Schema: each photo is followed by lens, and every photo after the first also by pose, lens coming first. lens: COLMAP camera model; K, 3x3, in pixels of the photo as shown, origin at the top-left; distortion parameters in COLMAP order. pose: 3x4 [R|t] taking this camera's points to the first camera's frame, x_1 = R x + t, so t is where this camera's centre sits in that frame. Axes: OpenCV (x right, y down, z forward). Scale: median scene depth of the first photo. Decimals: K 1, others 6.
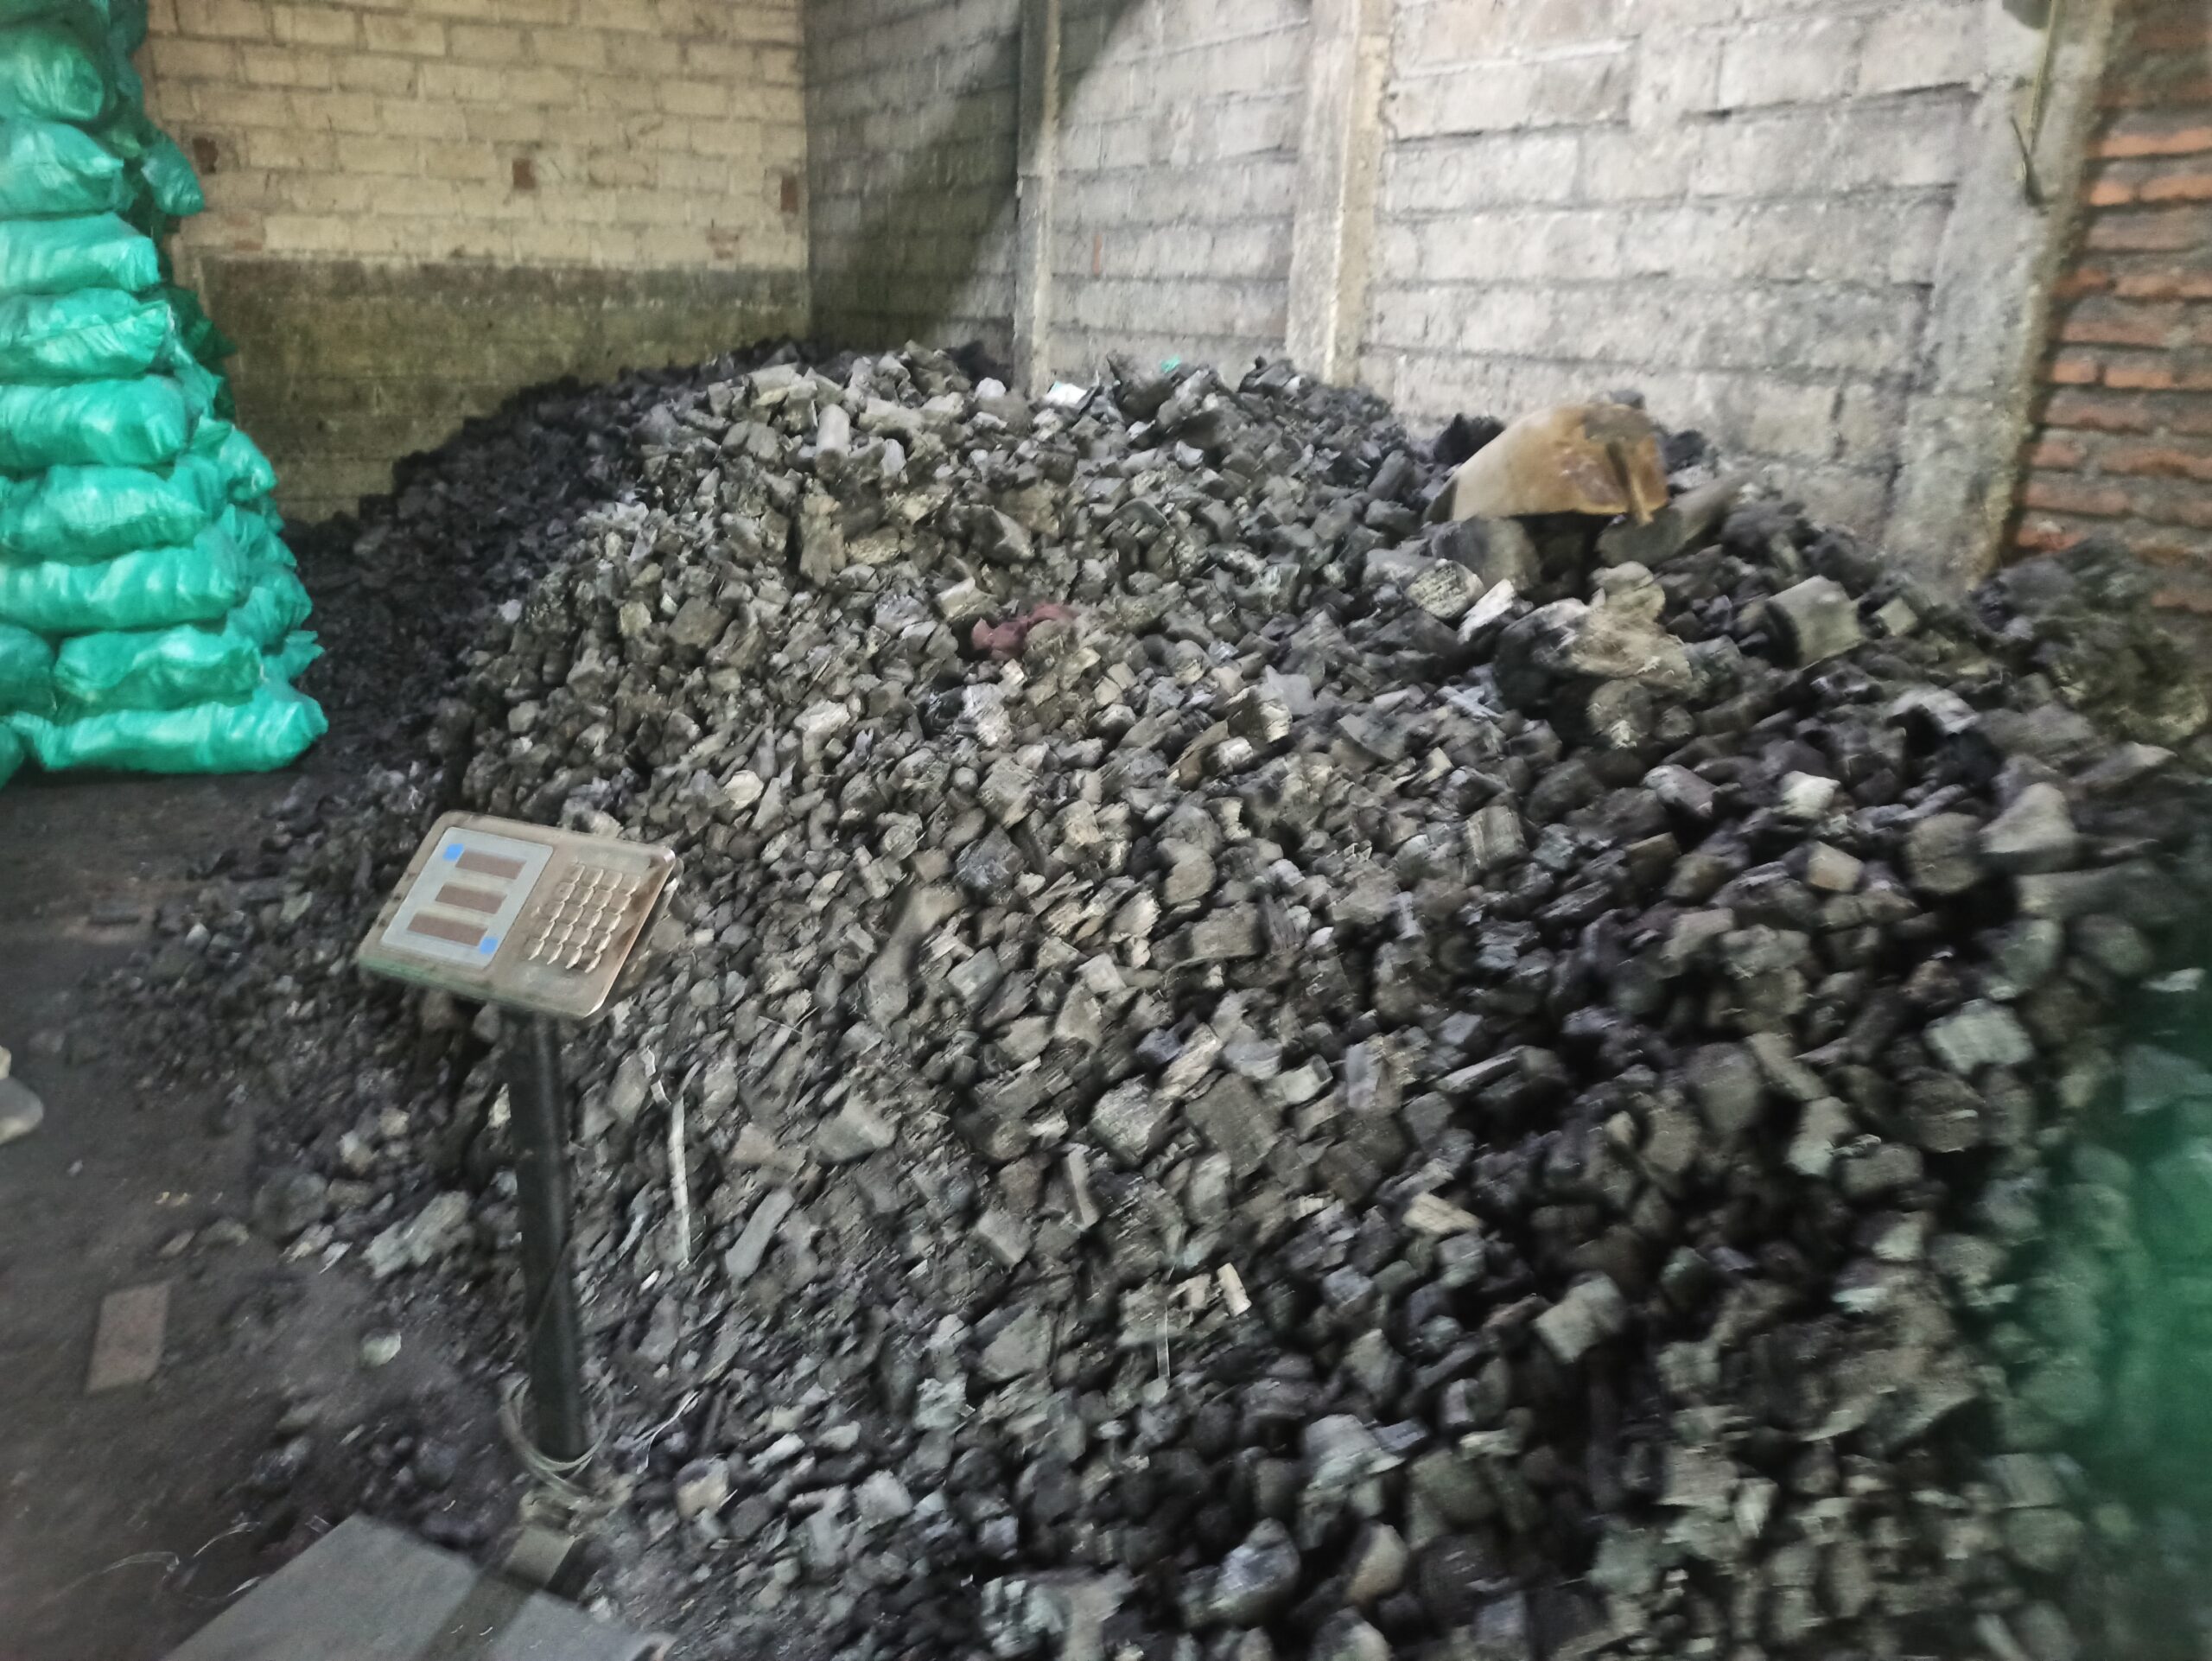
lens RADIAL K [[1645.6, 0, 1099.7], [0, 1645.6, 822.8], [0, 0, 1]] dist [0.041450, -0.030978]
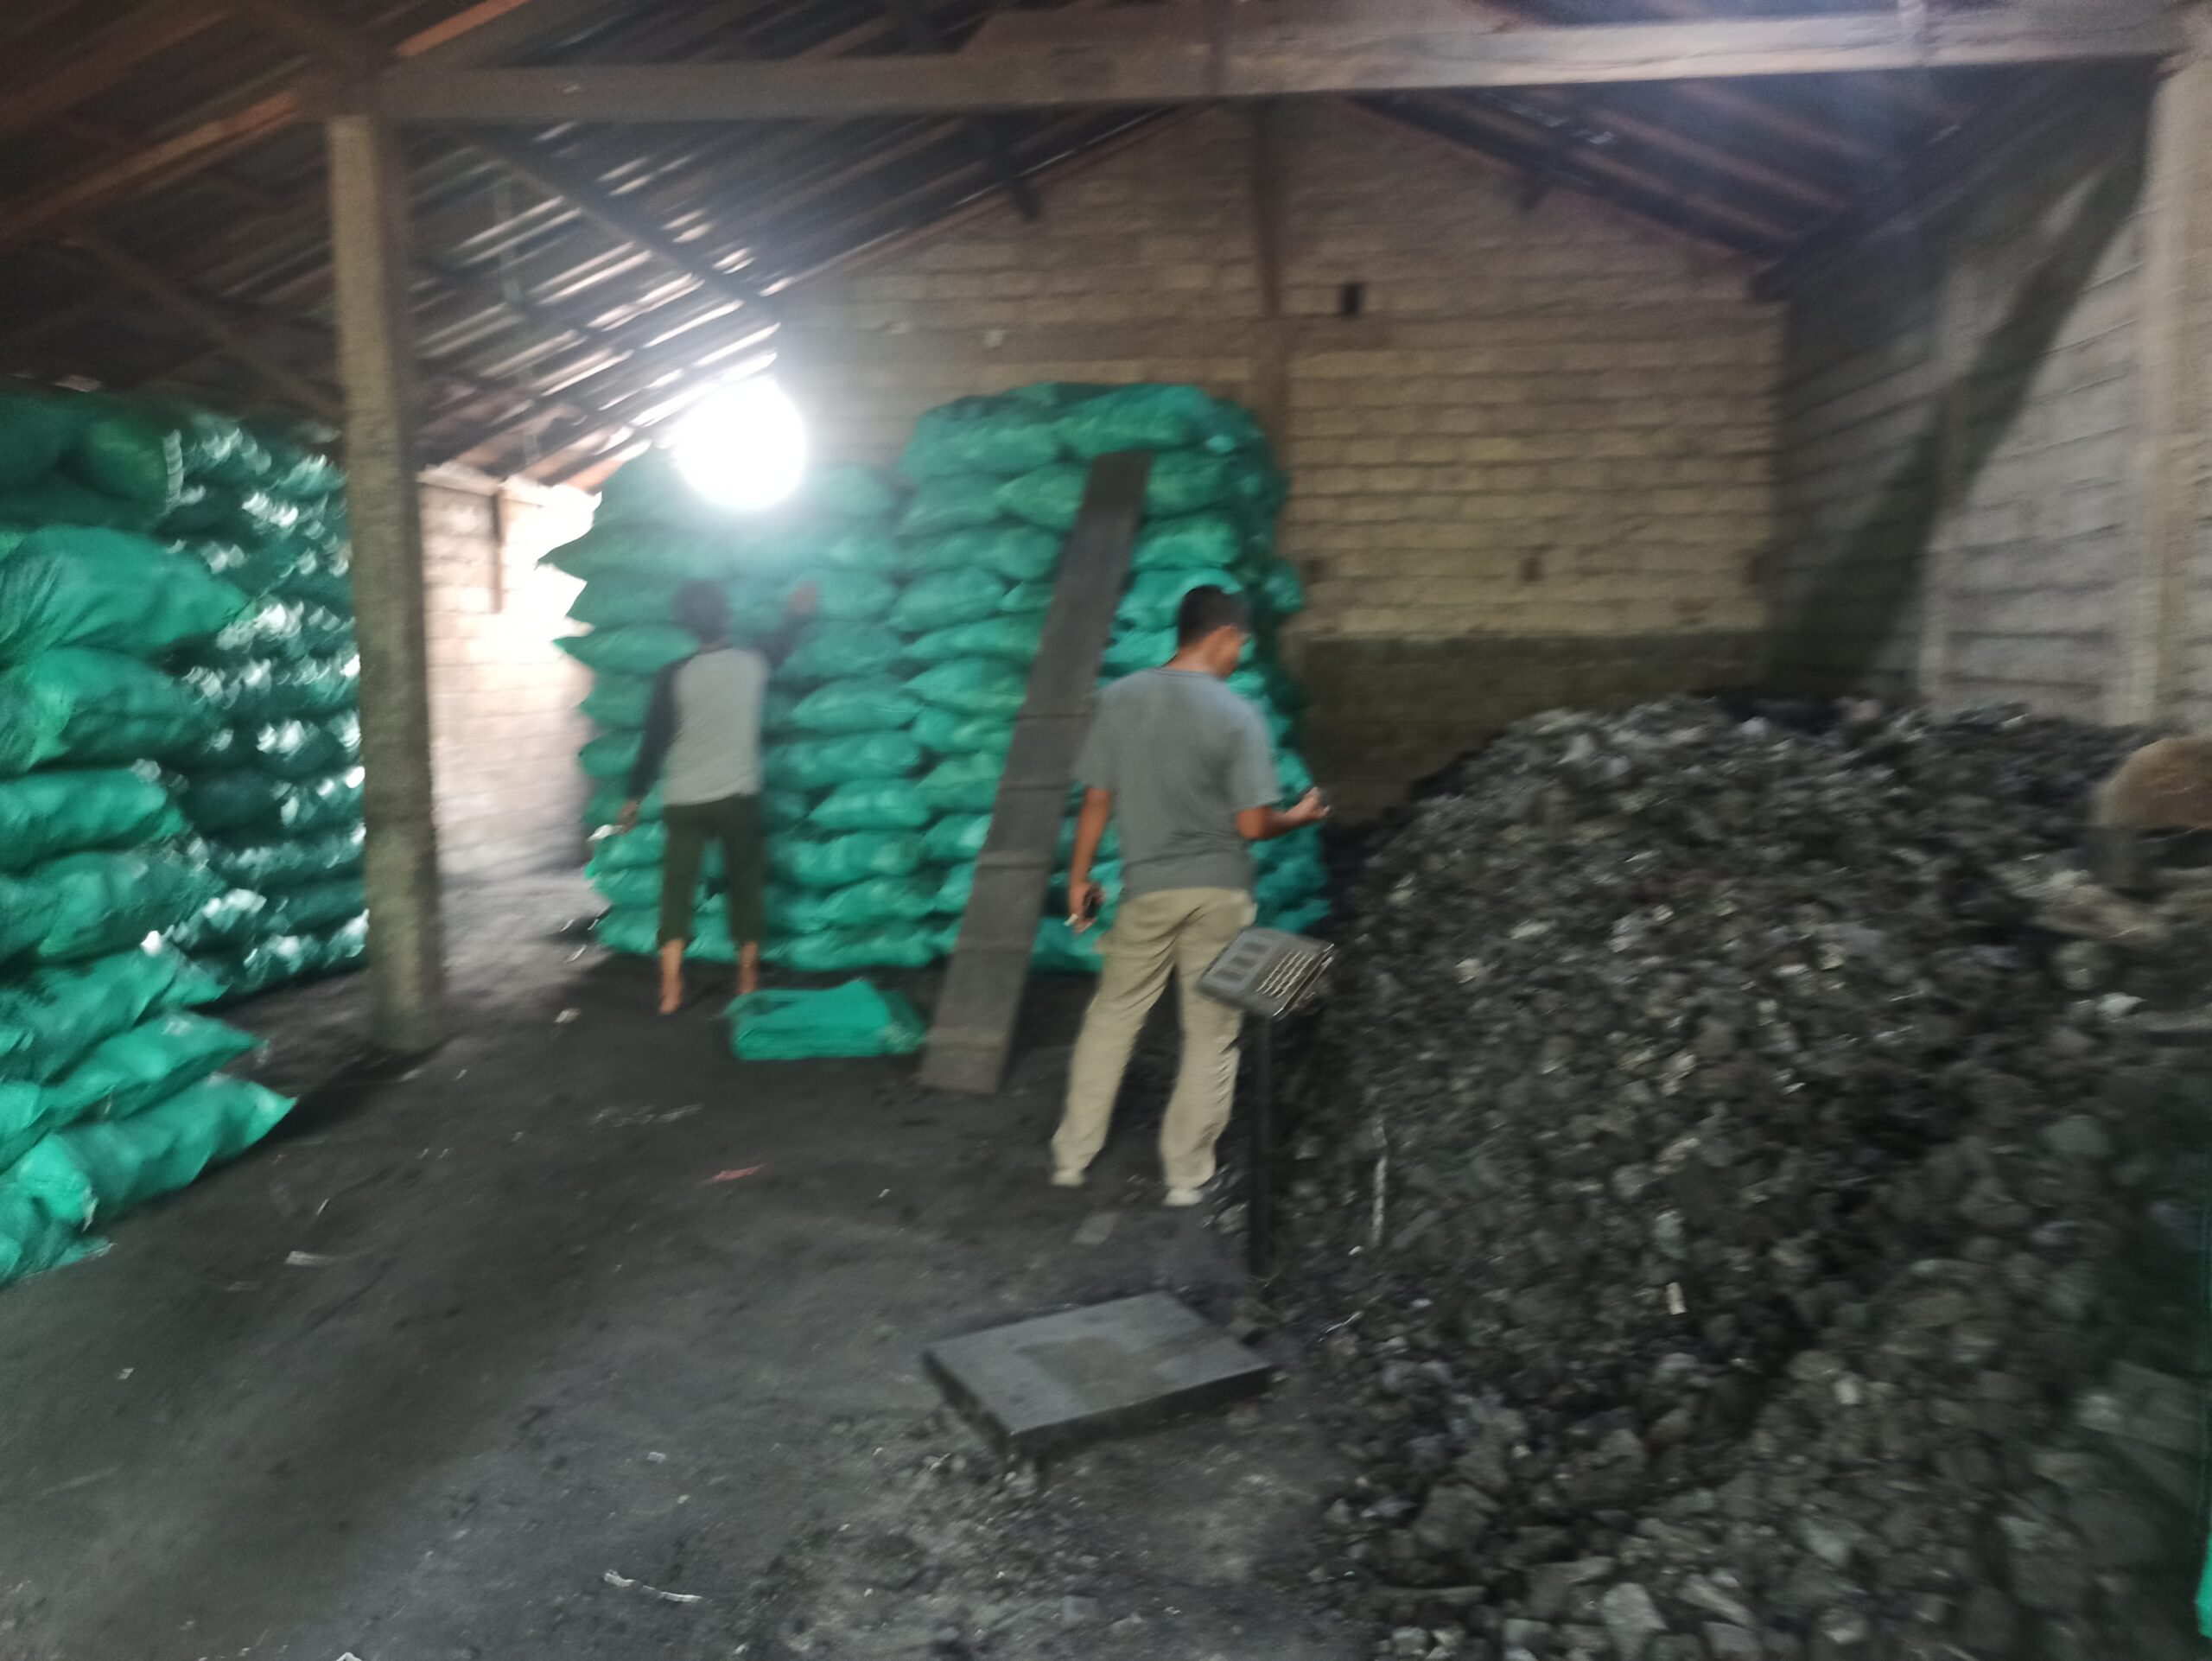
lens RADIAL K [[1654.8, 0, 1106.0], [0, 1654.8, 830.5], [0, 0, 1]] dist [0.049805, -0.039386]
pose [[0.808345, 0.043317, -0.587113, 0.239168], [-0.159294, 0.976181, -0.147296, 0.077581], [0.566748, 0.212590, 0.795991, -0.267067]]
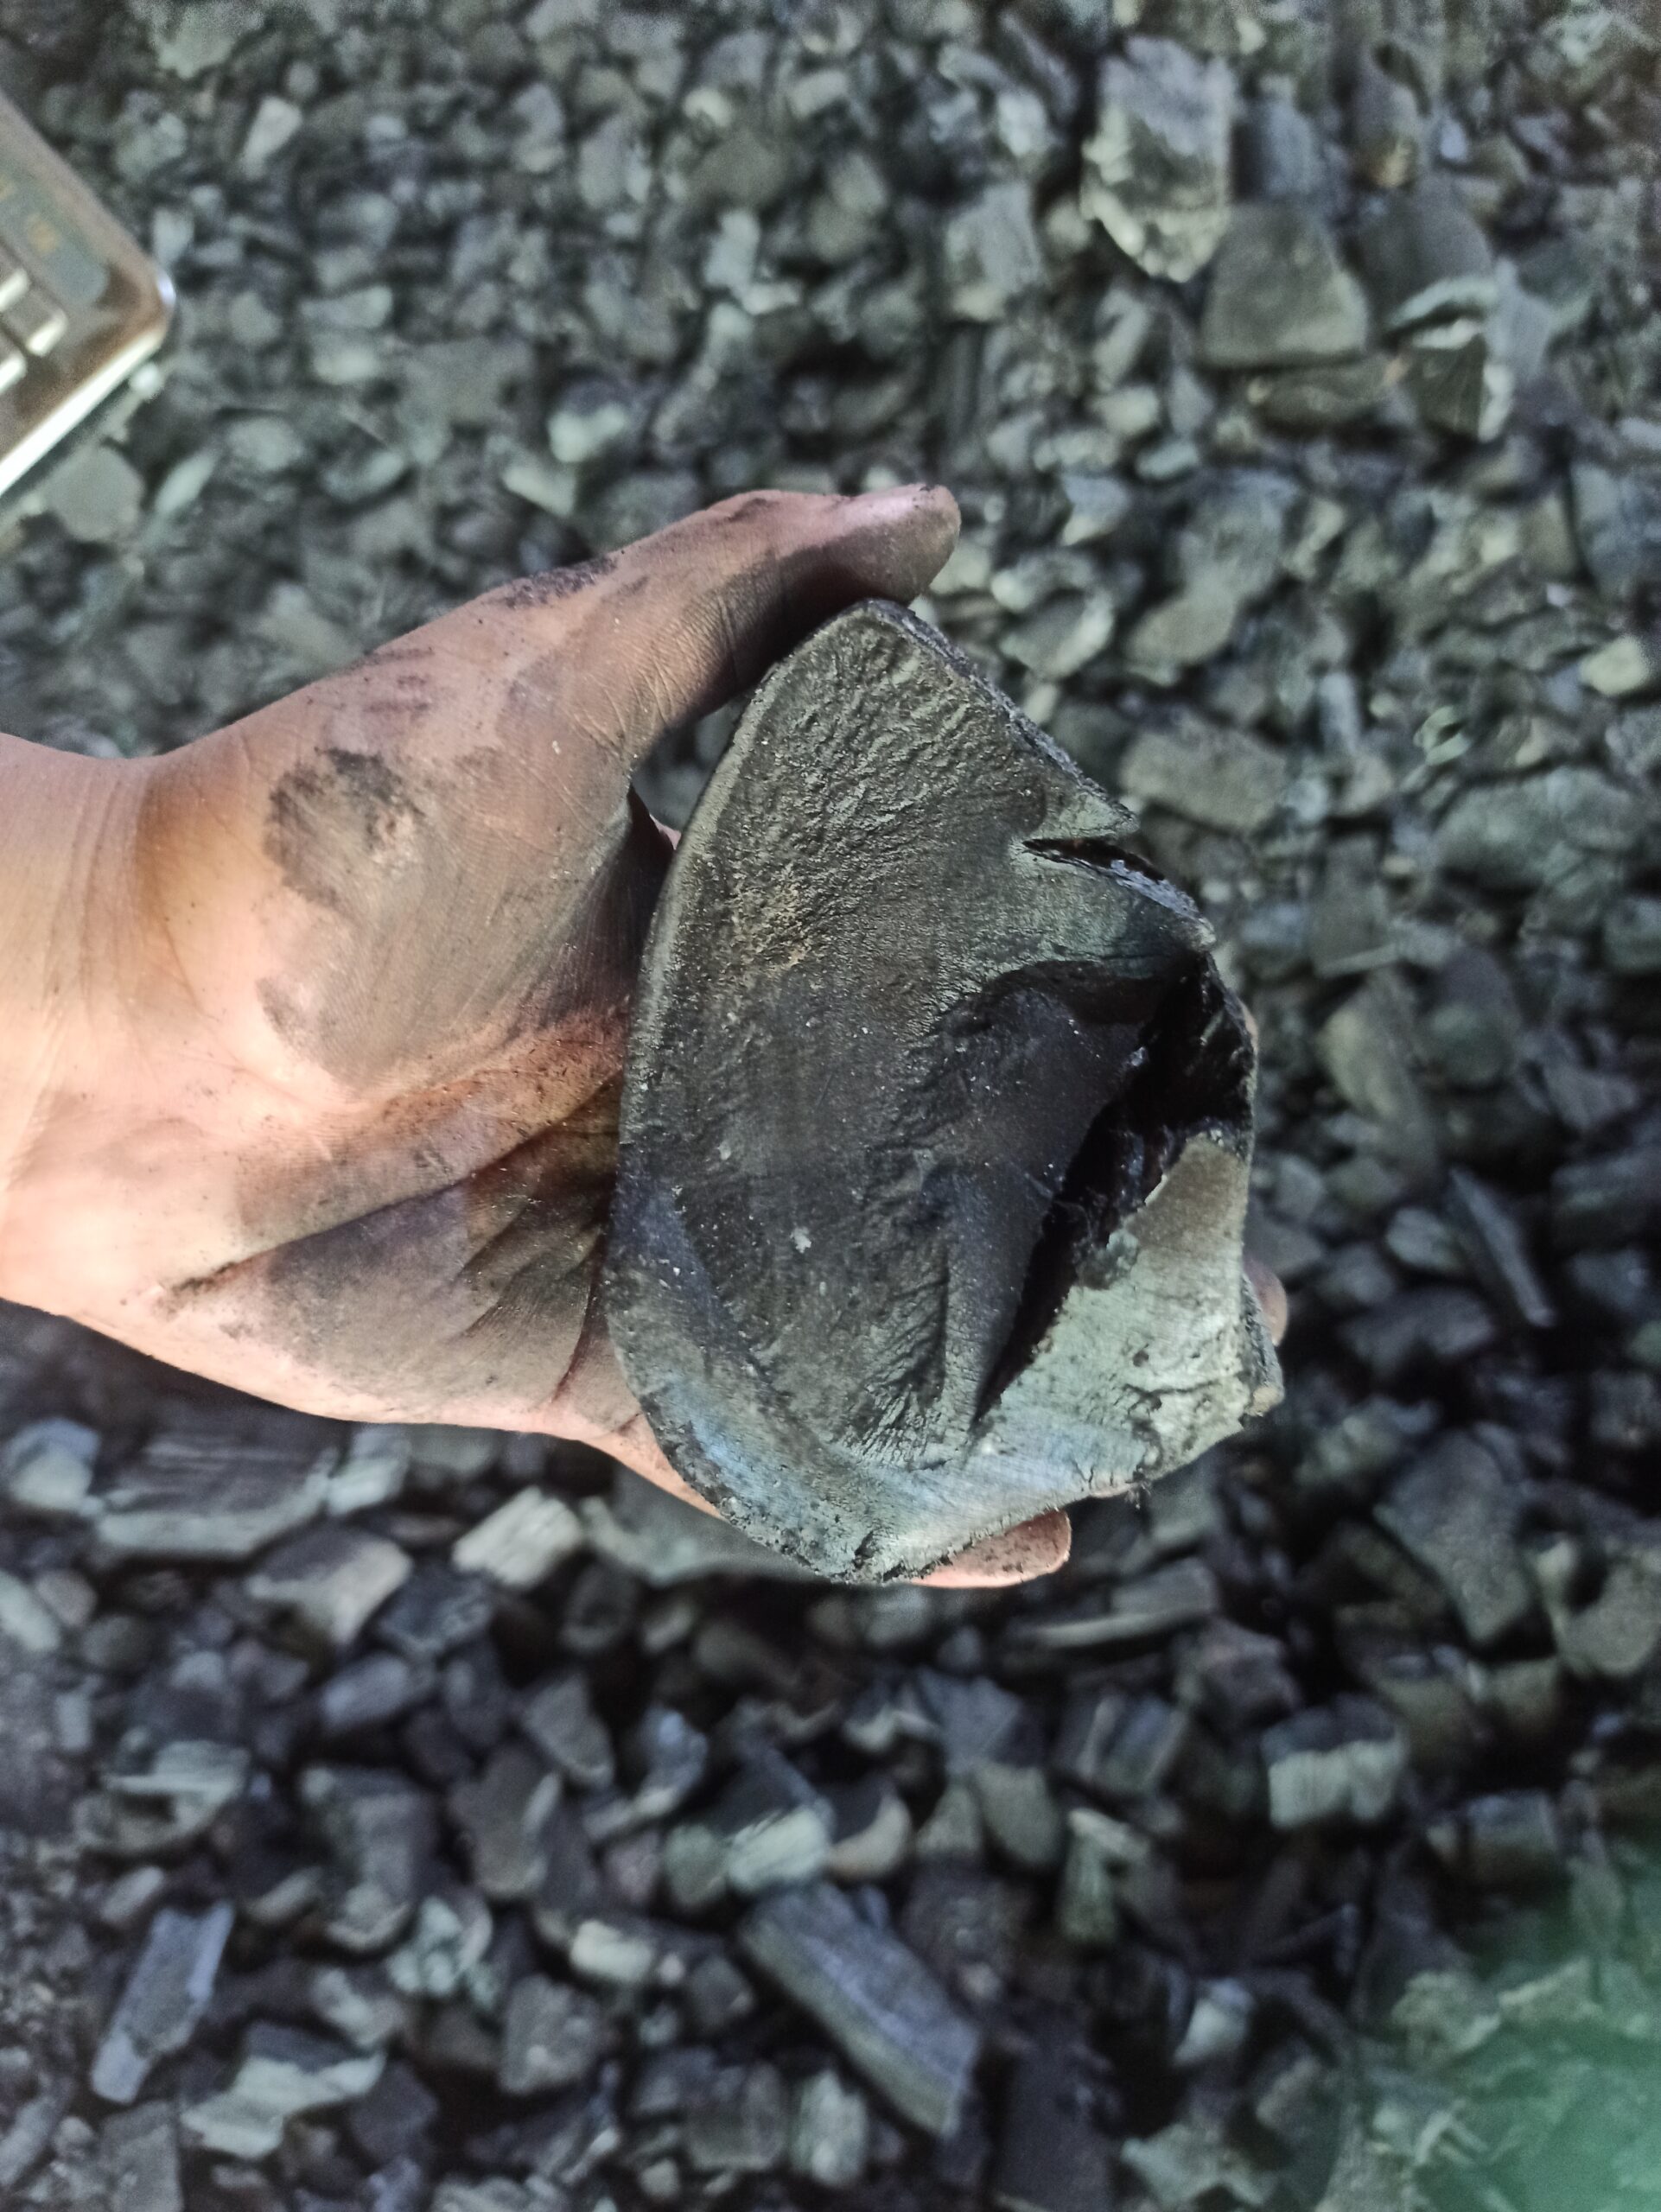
lens RADIAL K [[1798.0, 0, 830.5], [0, 1798.0, 1106.0], [0, 0, 1]] dist [-0.006311, -0.009308]
pose [[0.865906, 0.457609, 0.201992, -0.044146], [-0.492037, 0.706544, 0.508621, -0.045475], [0.090033, -0.539805, 0.836961, 0.185592]]
